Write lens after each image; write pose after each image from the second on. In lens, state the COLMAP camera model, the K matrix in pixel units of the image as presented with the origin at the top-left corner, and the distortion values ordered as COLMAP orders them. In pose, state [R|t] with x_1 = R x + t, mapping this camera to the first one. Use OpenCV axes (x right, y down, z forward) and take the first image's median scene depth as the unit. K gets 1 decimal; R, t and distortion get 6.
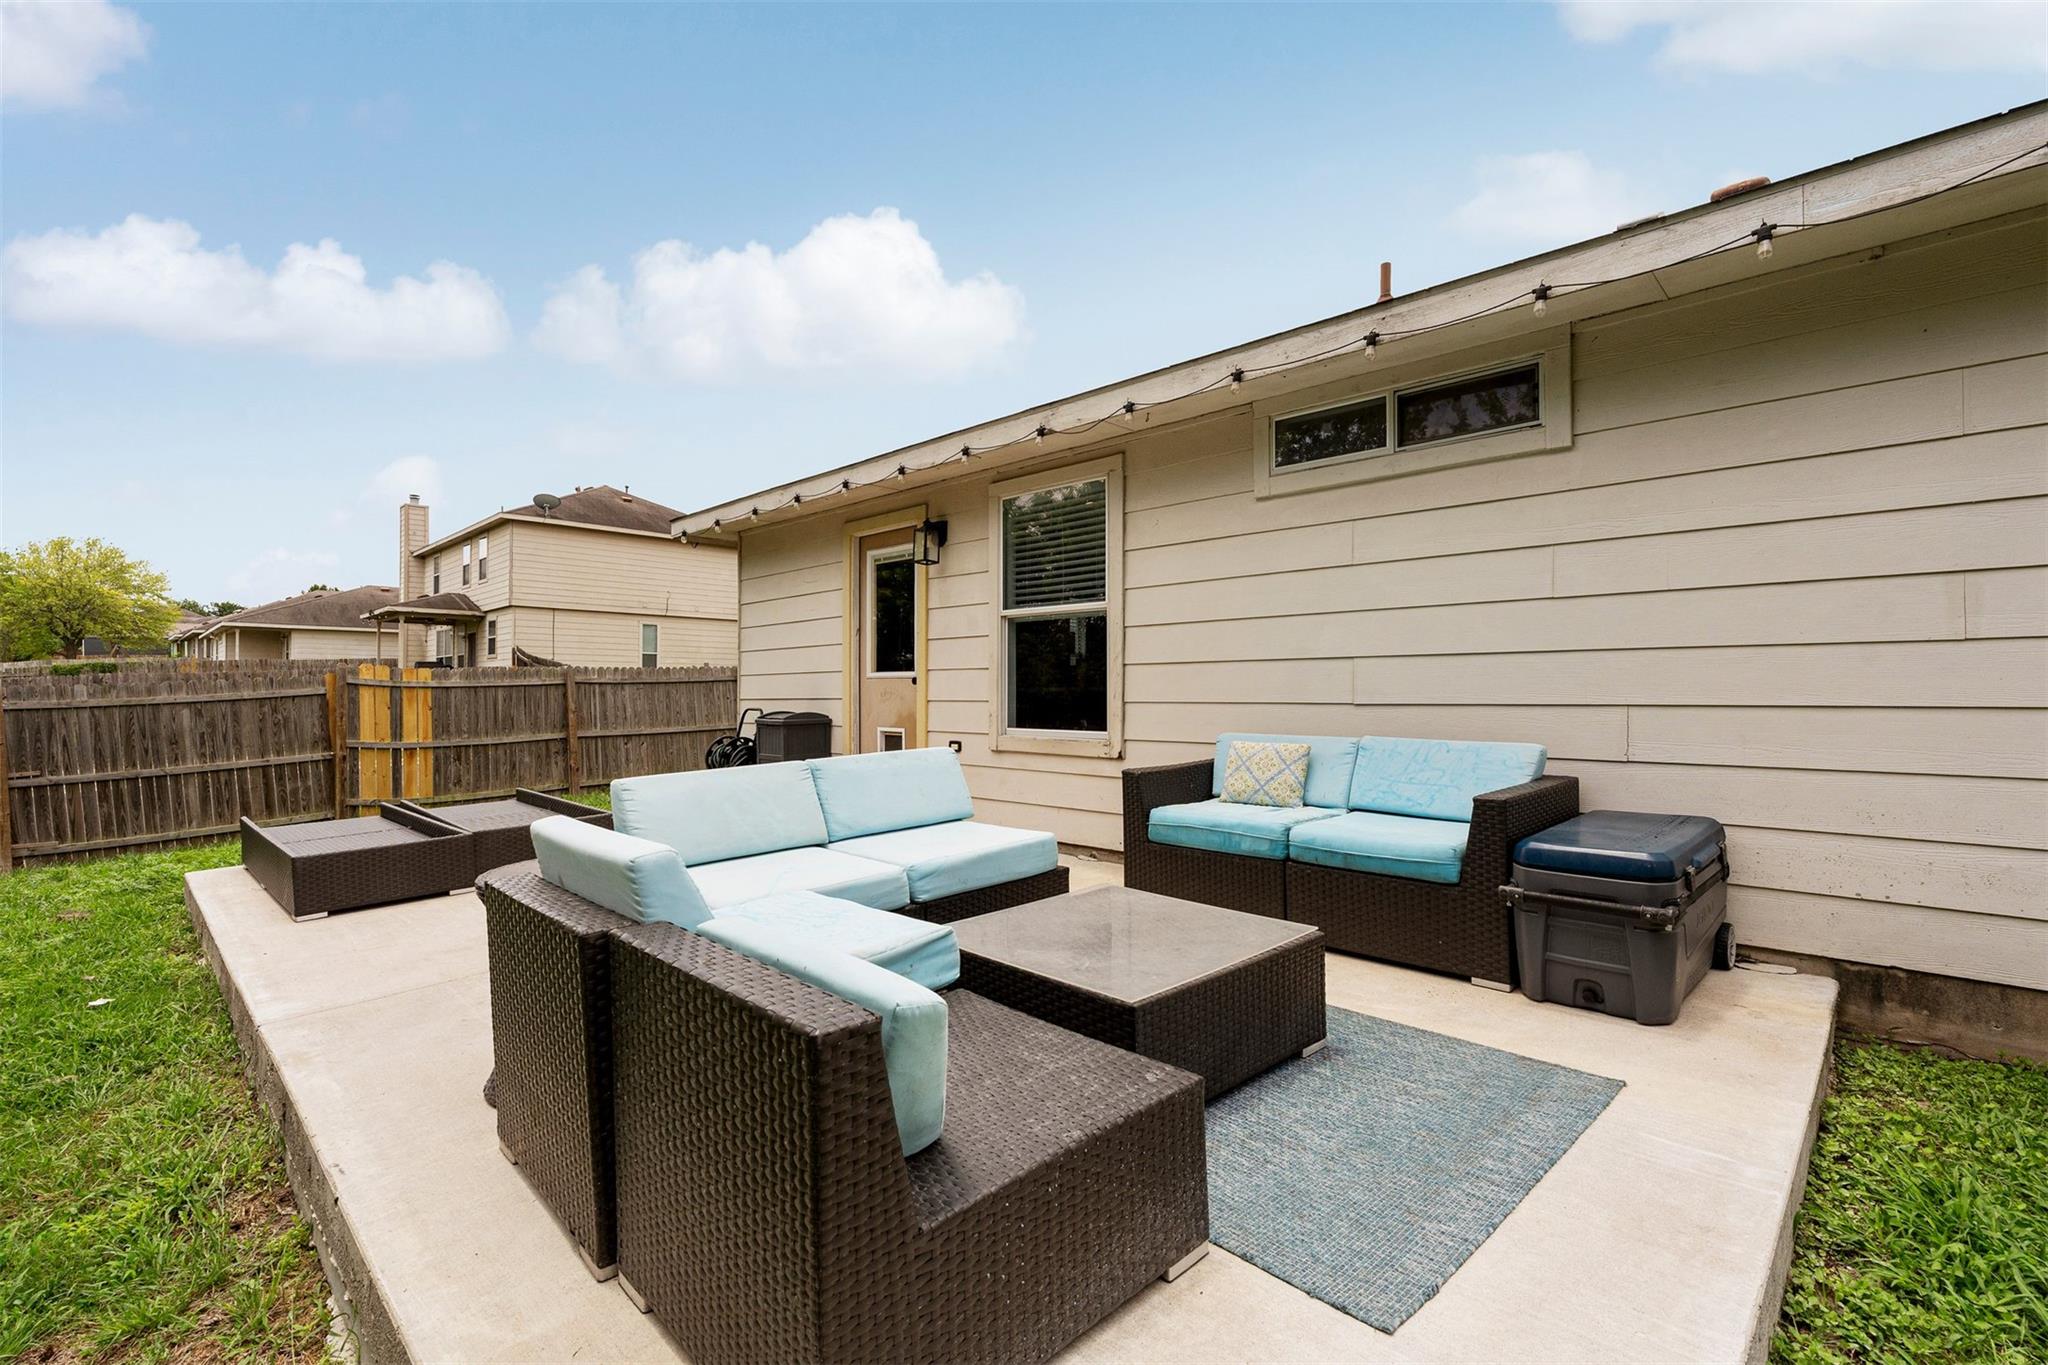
lens RADIAL K [[925.0, 0, 1034.4], [0, 925.0, 682.7], [0, 0, 1]] dist [-0.002651, 0.002193]
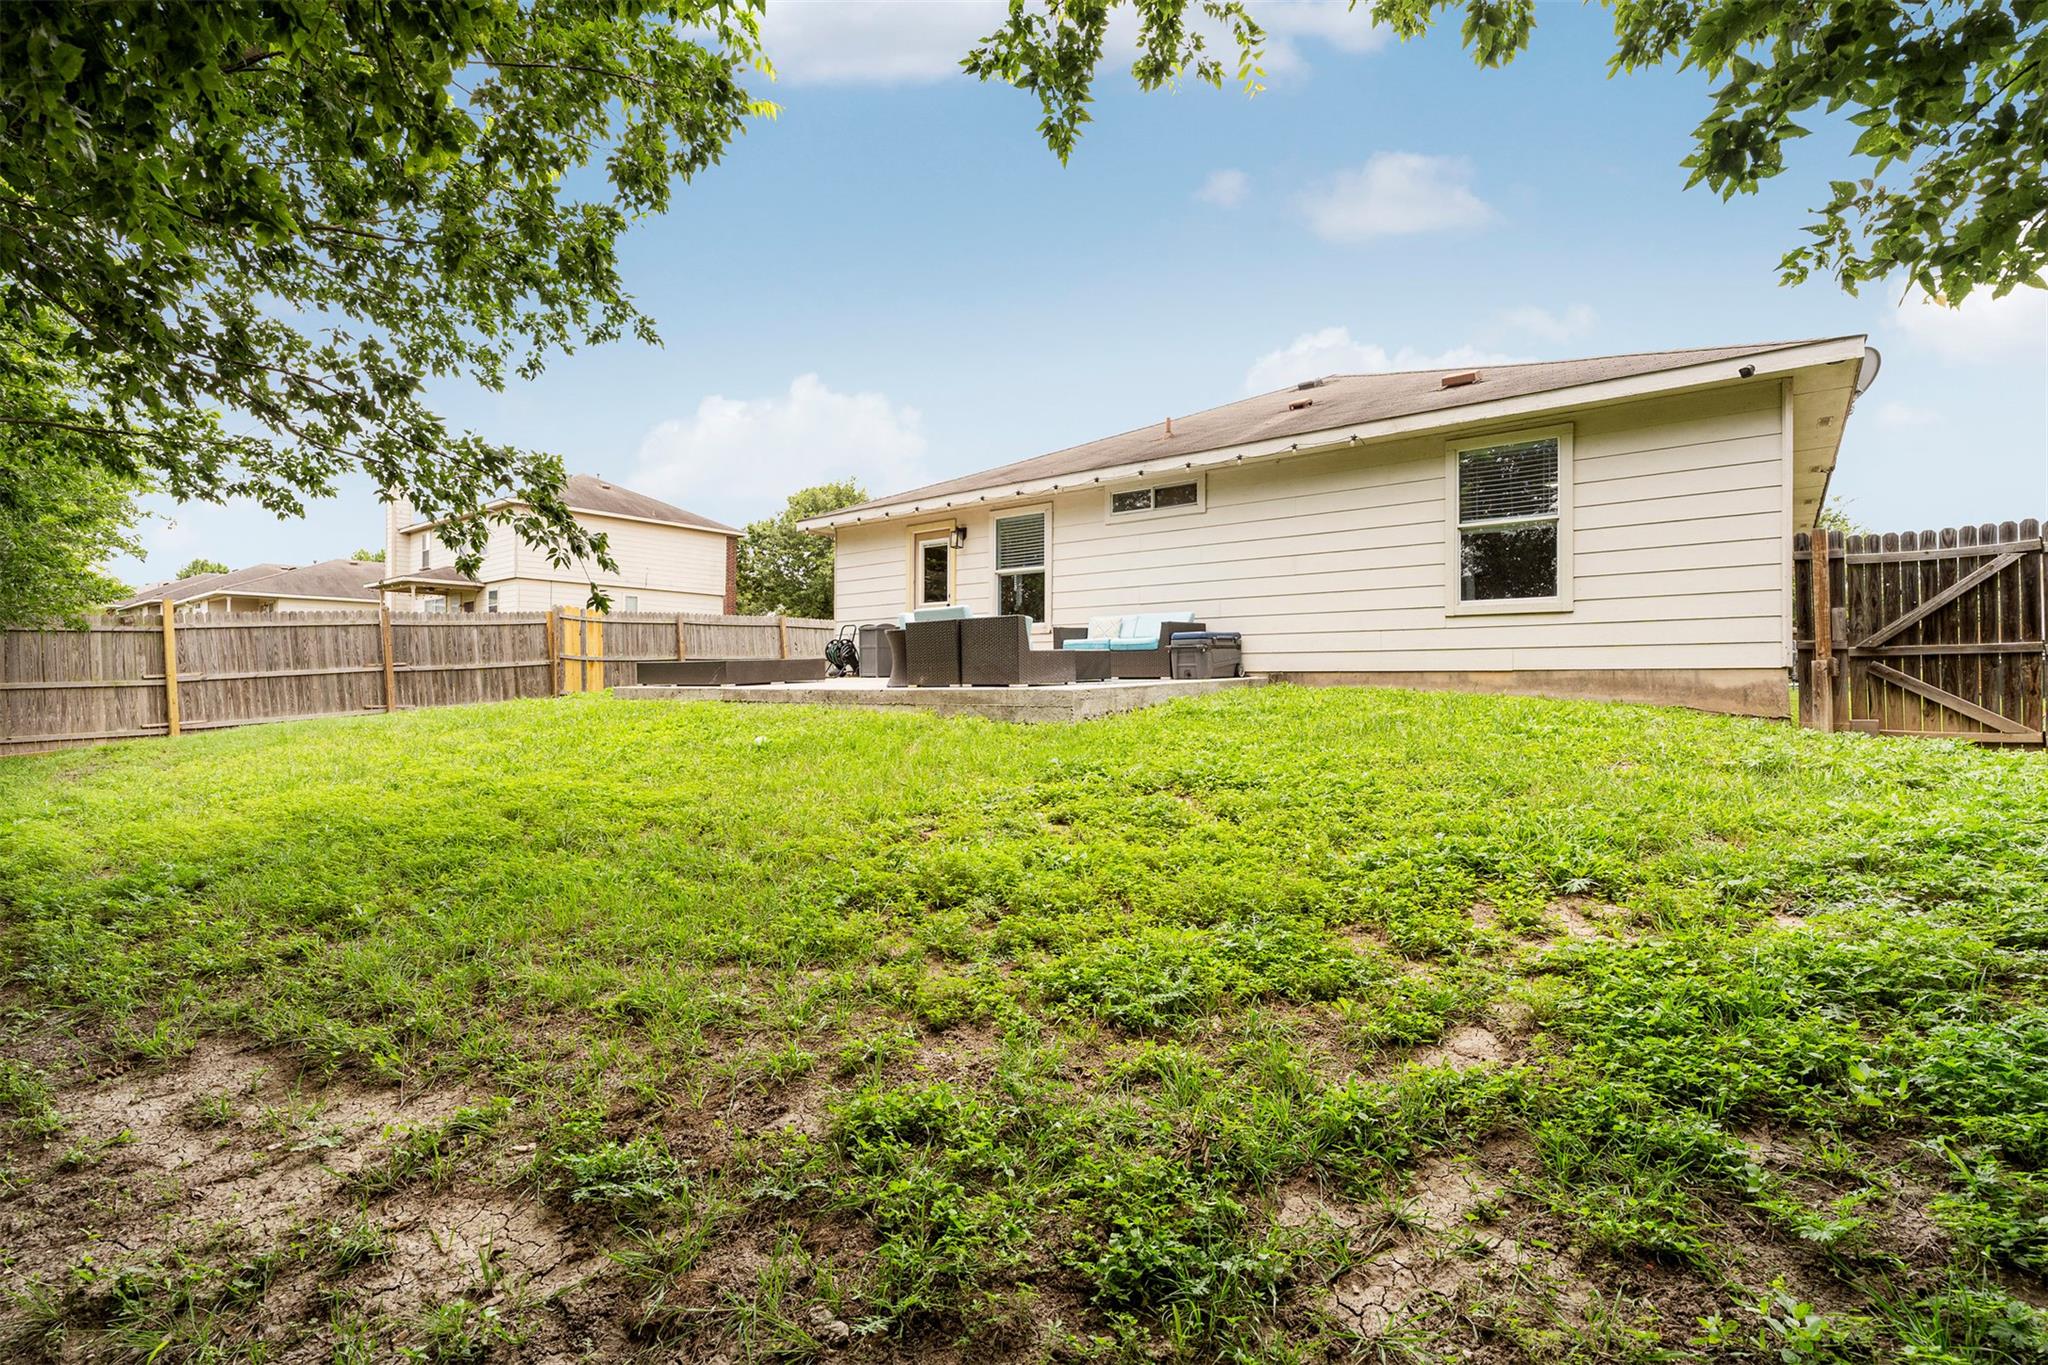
lens RADIAL K [[925.0, 0, 1019.1], [0, 925.0, 671.1], [0, 0, 1]] dist [-0.002651, 0.002193]
pose [[0.996863, 0.006146, 0.078913, -0.133575], [-0.006374, 0.999976, 0.002635, 0.137025], [-0.078895, -0.003129, 0.996878, -1.047999]]
